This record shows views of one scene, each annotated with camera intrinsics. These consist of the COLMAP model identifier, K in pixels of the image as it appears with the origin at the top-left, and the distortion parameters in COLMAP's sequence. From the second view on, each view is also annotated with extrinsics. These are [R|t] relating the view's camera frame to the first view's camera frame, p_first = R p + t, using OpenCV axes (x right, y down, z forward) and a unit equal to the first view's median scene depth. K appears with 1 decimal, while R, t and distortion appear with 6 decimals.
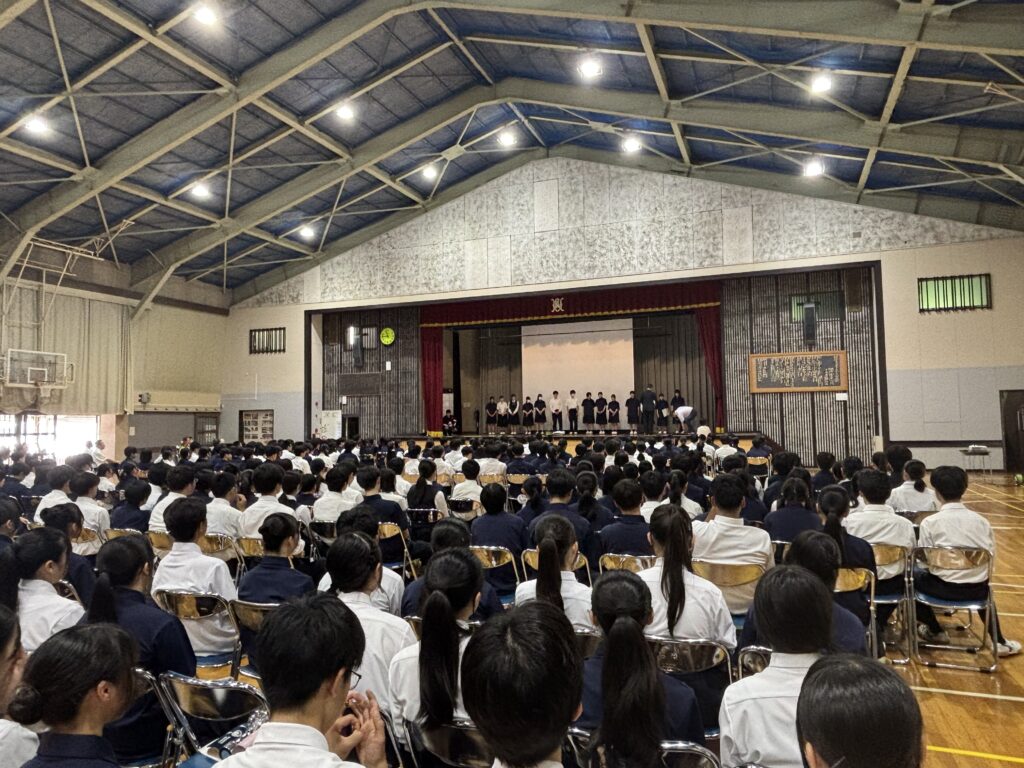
lens RADIAL K [[697.4, 0, 512.0], [0, 697.4, 384.0], [0, 0, 1]] dist [0.086861, -0.117662]
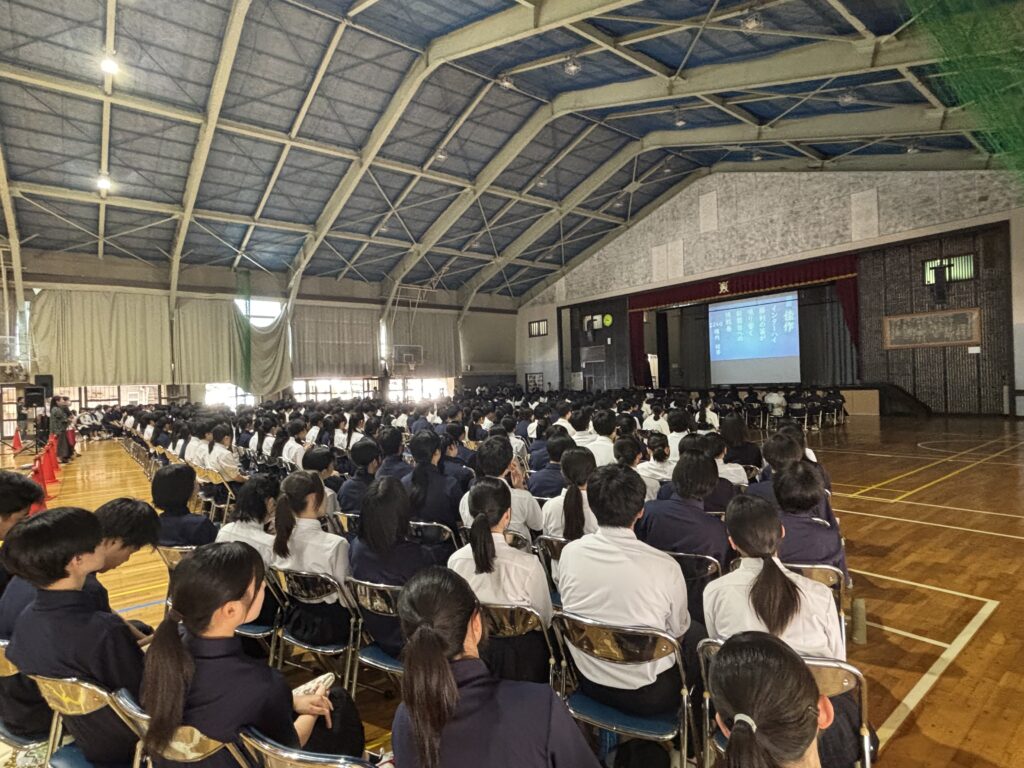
lens RADIAL K [[558.7, 0, 512.0], [0, 558.7, 384.0], [0, 0, 1]] dist [0.000530, 0.001103]
pose [[0.857914, -0.014300, -0.513595, 0.275300], [0.047790, 0.997500, 0.052054, -0.008032], [0.511567, -0.069202, 0.856452, -0.100754]]
